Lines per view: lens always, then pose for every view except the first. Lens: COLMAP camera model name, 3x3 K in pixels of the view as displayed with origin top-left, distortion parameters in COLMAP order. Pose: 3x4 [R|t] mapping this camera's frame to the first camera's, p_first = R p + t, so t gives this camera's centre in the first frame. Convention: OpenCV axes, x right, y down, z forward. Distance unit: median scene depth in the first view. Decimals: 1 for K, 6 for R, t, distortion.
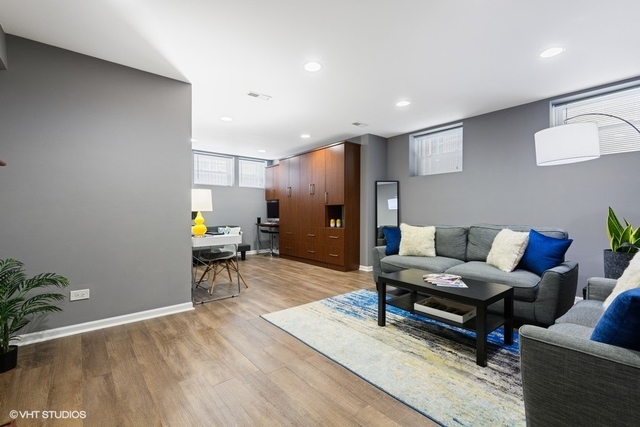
lens RADIAL K [[288.5, 0, 321.5], [0, 288.5, 213.3], [0, 0, 1]] dist [0.012222, 0.000373]
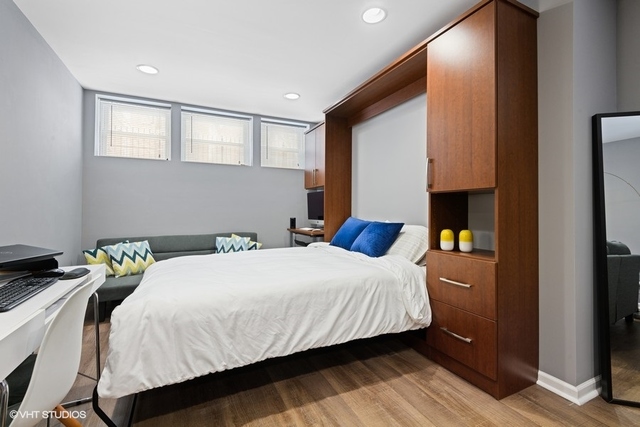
lens RADIAL K [[288.5, 0, 320.2], [0, 288.5, 209.9], [0, 0, 1]] dist [0.012222, 0.000373]
pose [[0.972798, 0.002081, -0.231644, -0.026023], [-0.001540, 0.999996, 0.002515, -0.004375], [0.231648, -0.002090, 0.972797, 0.449470]]
